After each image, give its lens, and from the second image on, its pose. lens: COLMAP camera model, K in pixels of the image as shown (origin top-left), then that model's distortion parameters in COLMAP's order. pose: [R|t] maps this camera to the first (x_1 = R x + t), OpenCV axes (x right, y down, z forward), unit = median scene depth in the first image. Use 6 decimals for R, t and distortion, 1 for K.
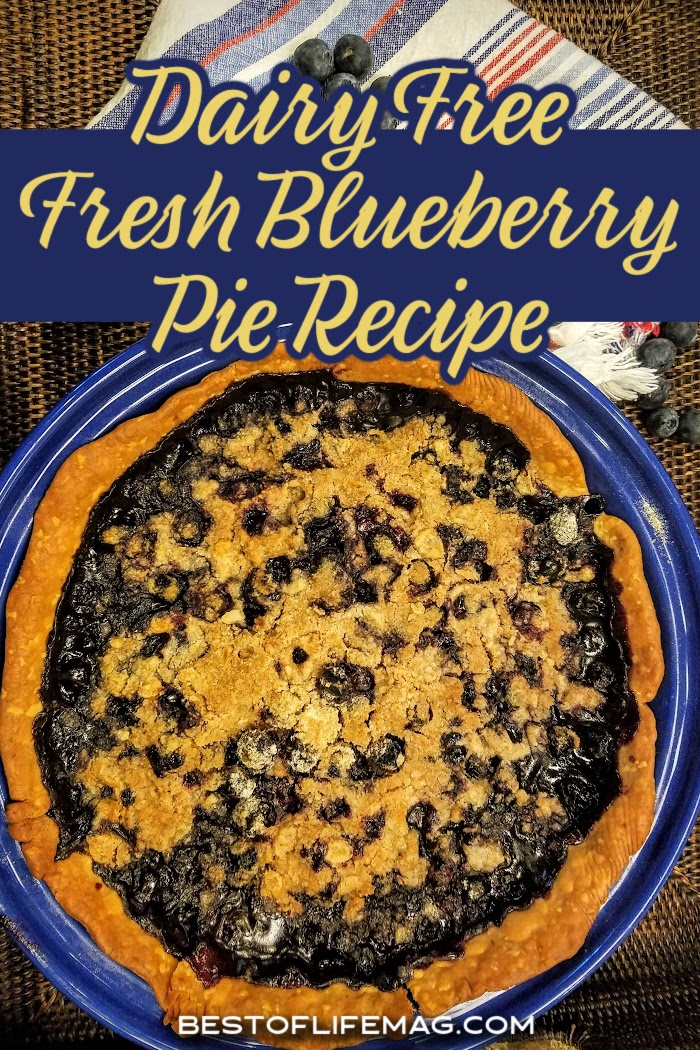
lens RADIAL K [[837.0, 0, 350.0], [0, 837.0, 525.0], [0, 0, 1]] dist [0.215974, -0.539409]
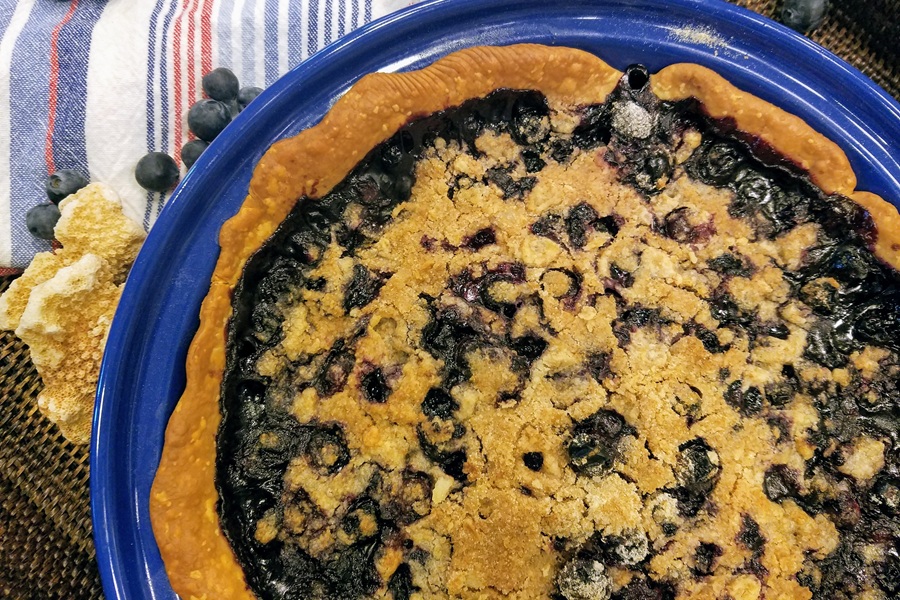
lens RADIAL K [[717.4, 0, 453.7], [0, 717.4, 269.0], [0, 0, 1]] dist [0.215974, -0.539409]
pose [[0.678028, -0.734935, 0.012203, 0.014805], [0.733640, 0.675625, -0.072823, 0.024799], [0.045275, 0.058328, 0.997270, 0.281177]]
